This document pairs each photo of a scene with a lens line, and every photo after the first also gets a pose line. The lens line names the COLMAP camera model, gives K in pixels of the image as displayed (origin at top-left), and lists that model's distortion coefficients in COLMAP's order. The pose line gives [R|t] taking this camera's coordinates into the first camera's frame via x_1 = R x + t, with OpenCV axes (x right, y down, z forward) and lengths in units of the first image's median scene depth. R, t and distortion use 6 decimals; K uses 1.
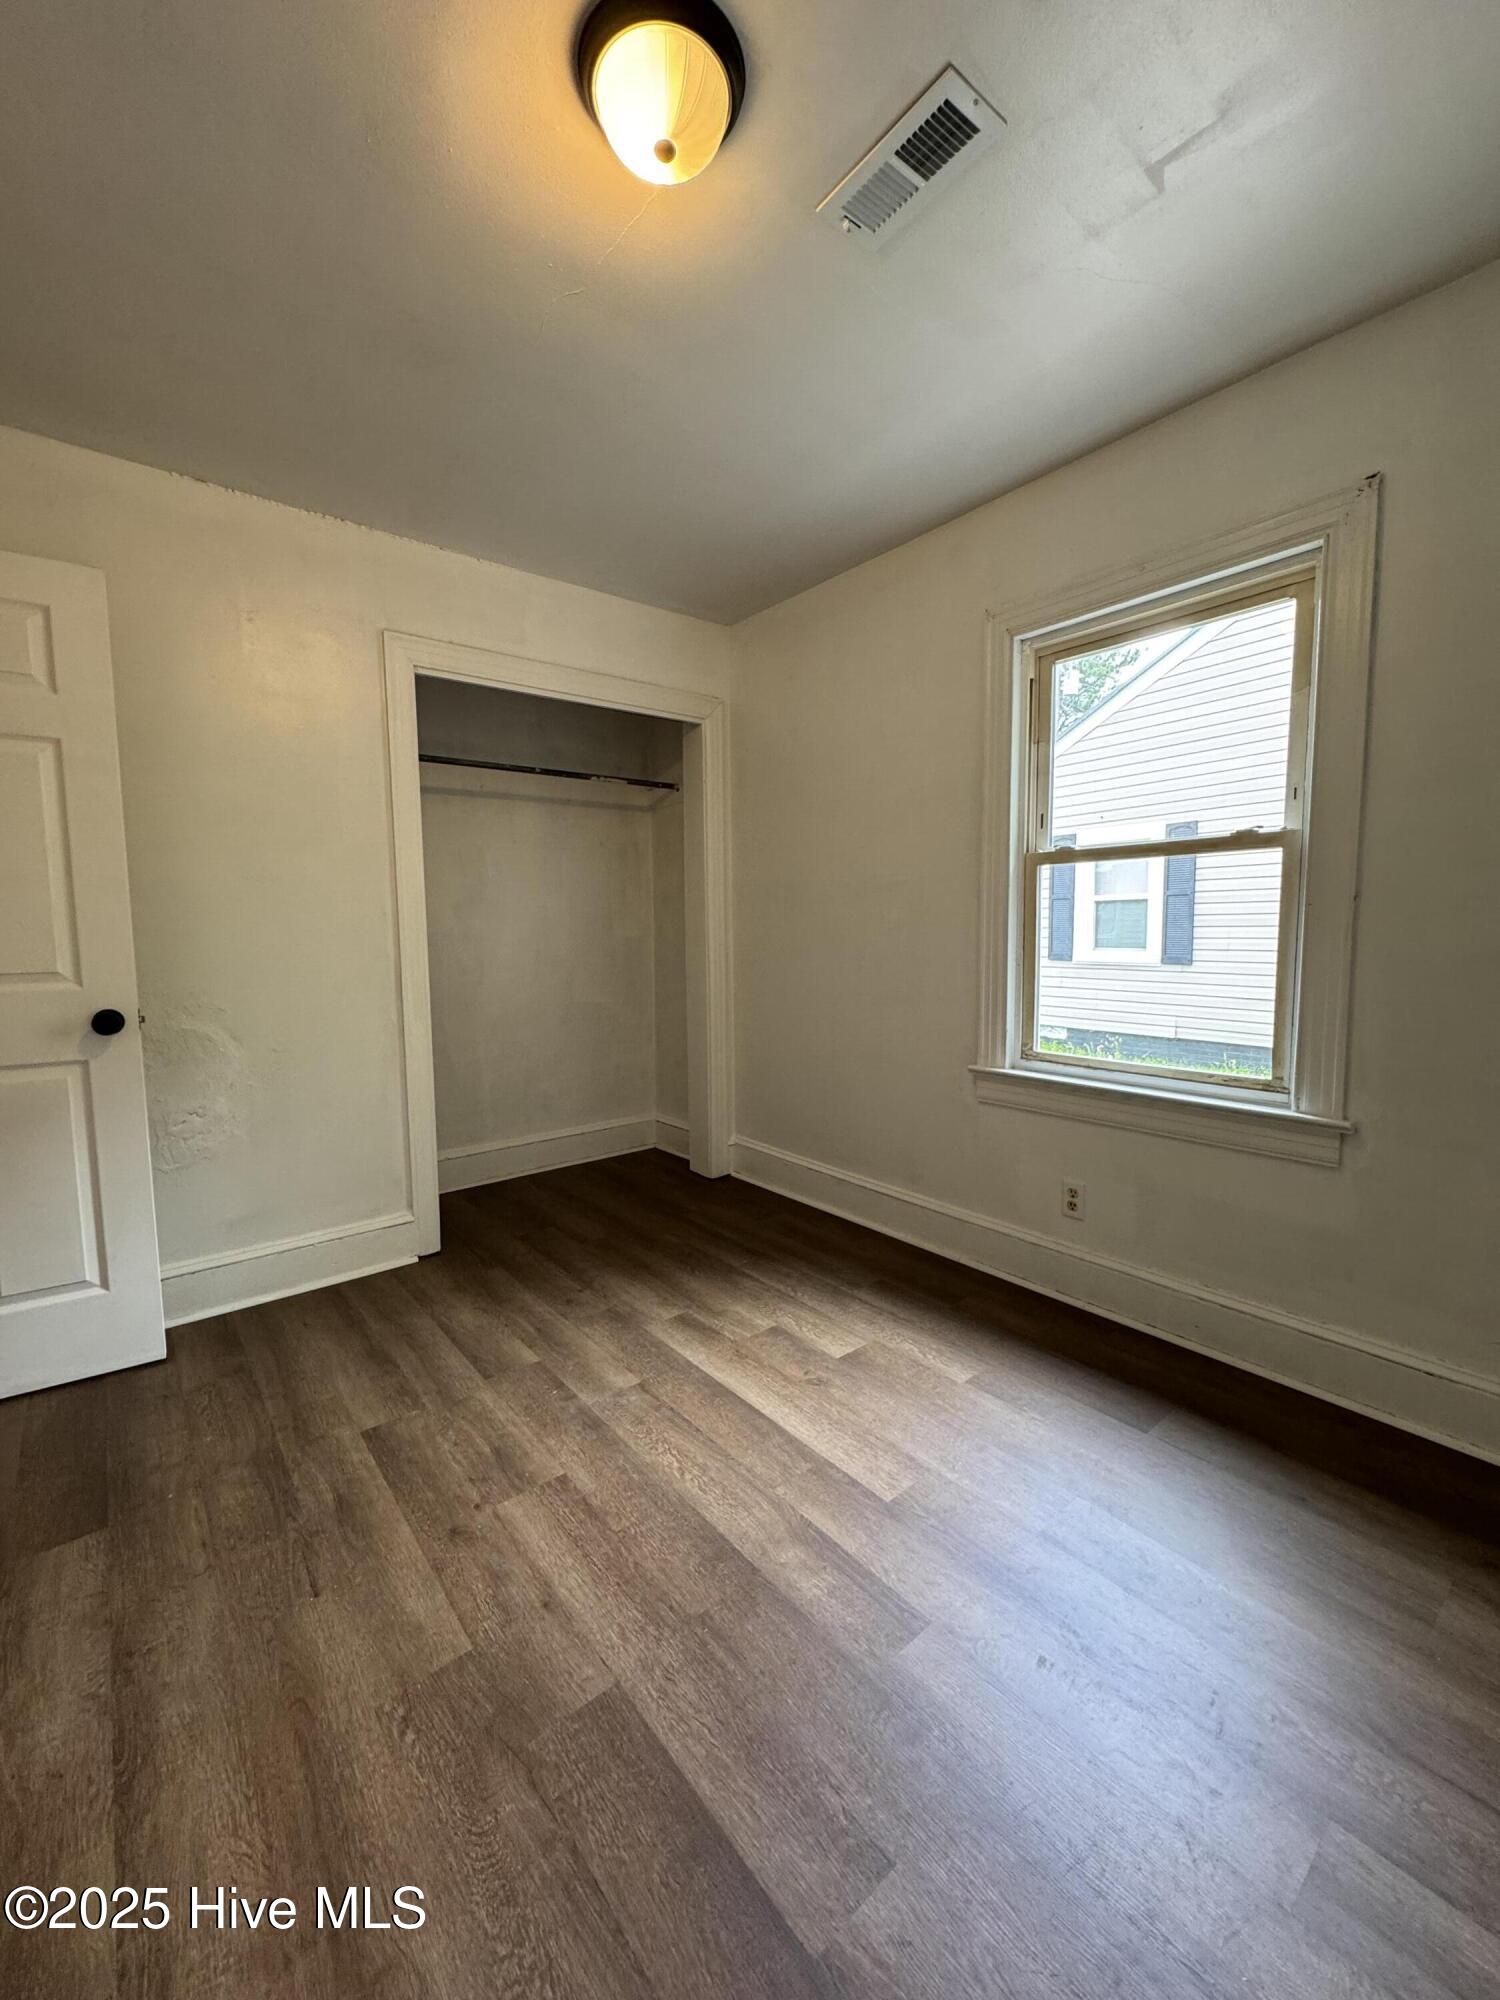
lens RADIAL K [[796.9, 0, 748.9], [0, 796.9, 1004.4], [0, 0, 1]] dist [-0.003649, 0.000883]
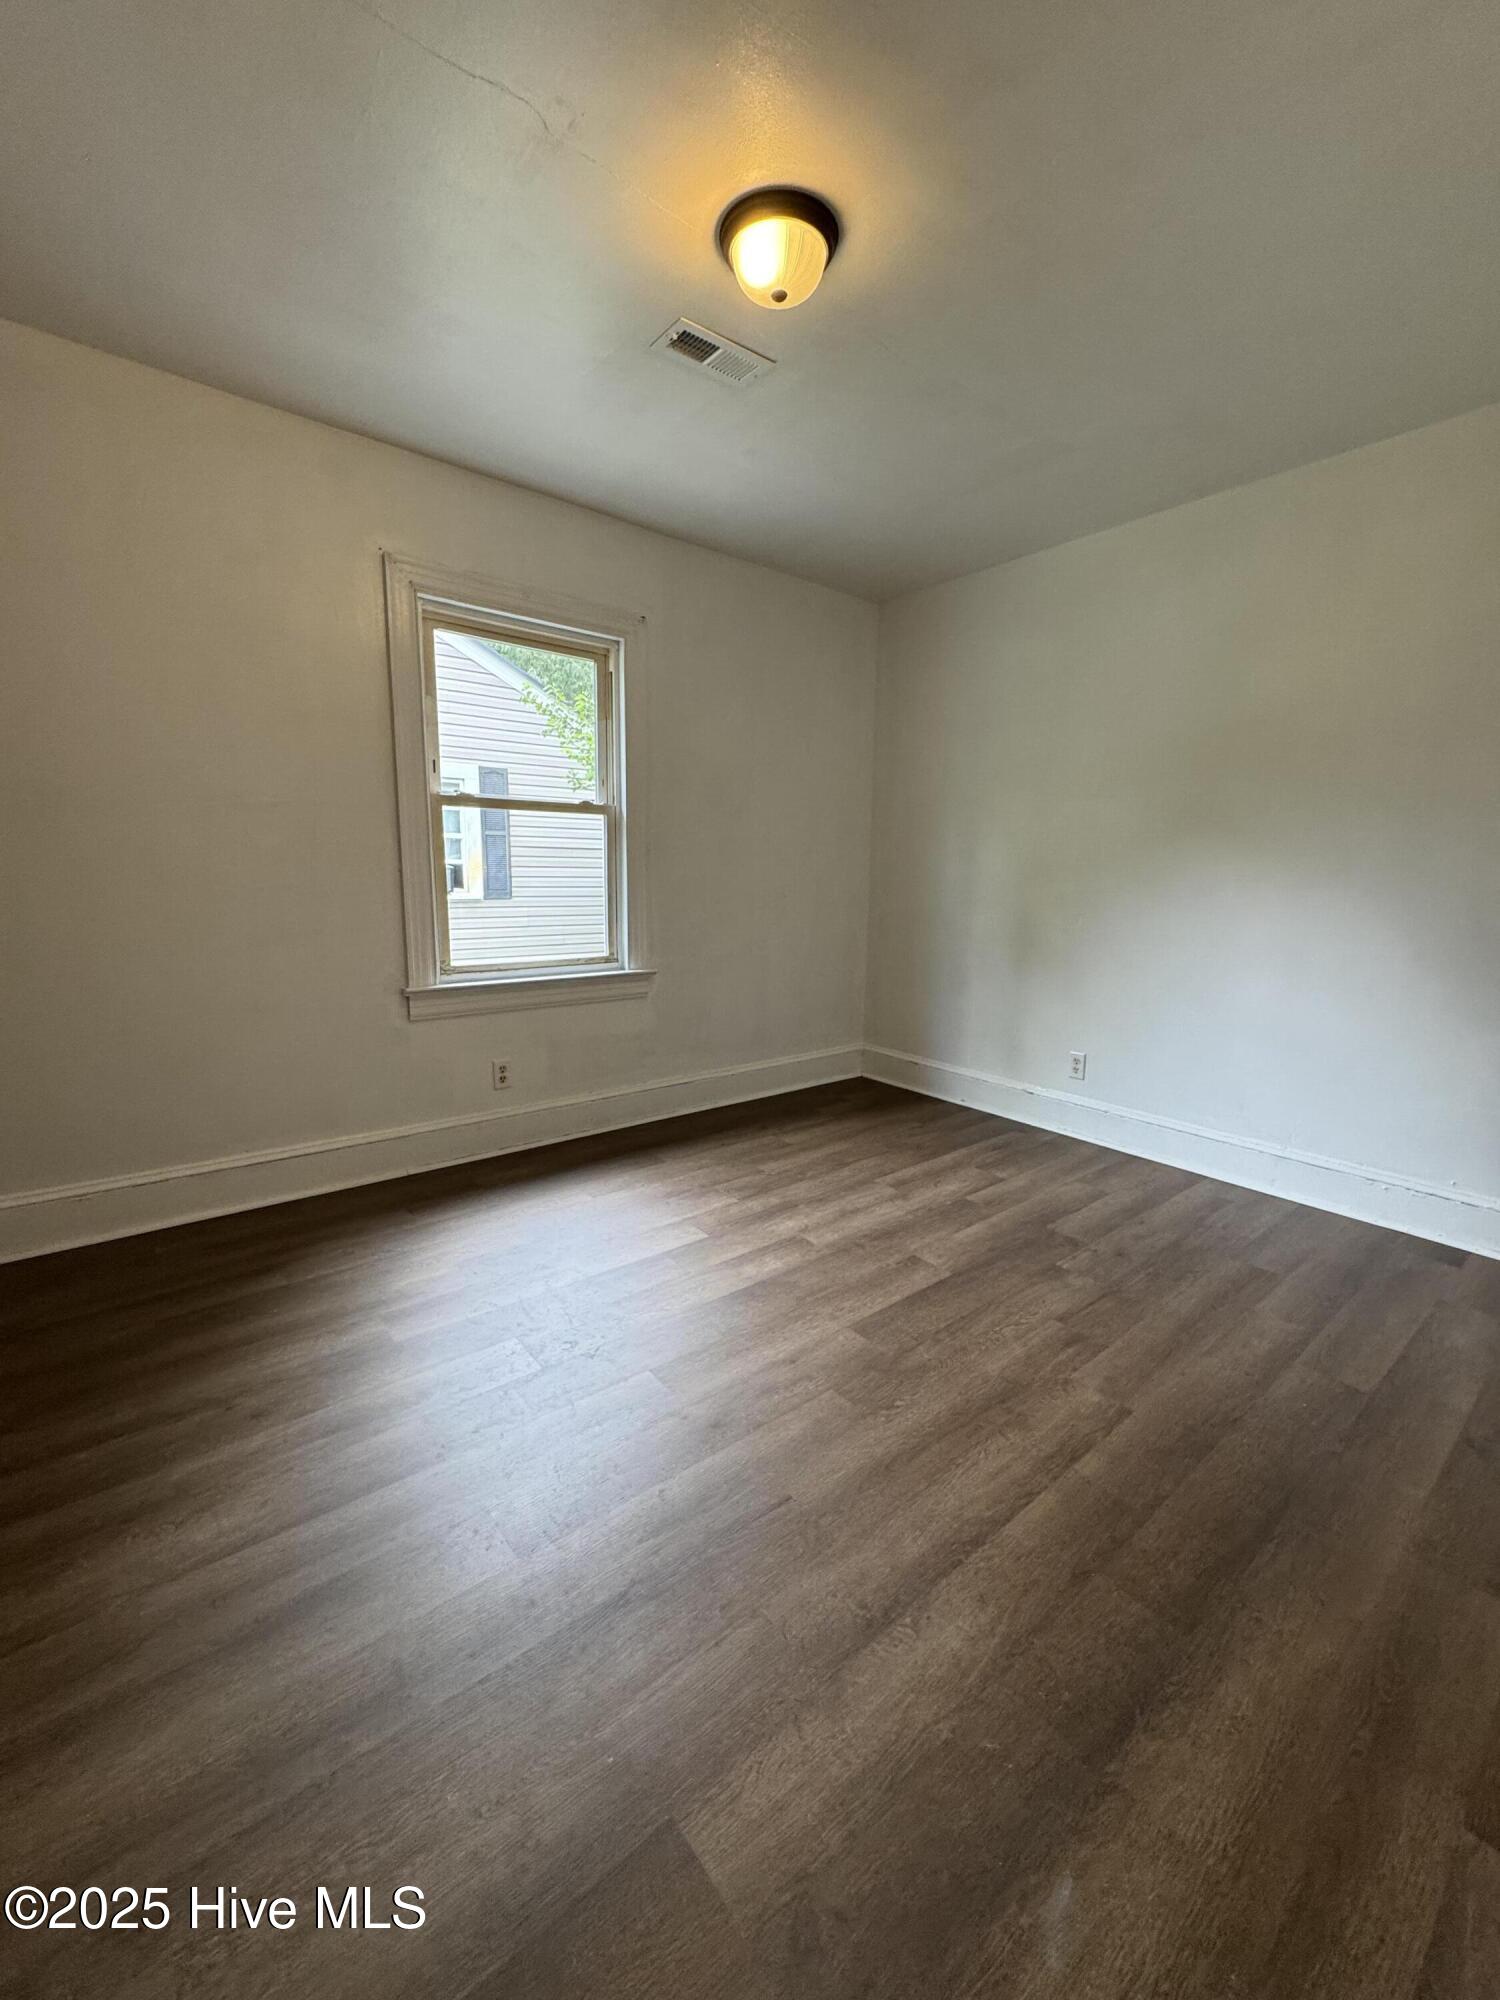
lens RADIAL K [[796.9, 0, 765.5], [0, 796.9, 1008.4], [0, 0, 1]] dist [-0.003649, 0.000883]
pose [[-0.011880, -0.159946, 0.987054, -1.045368], [0.079736, 0.983829, 0.160383, -0.038682], [-0.996745, 0.080609, 0.001065, 0.697961]]
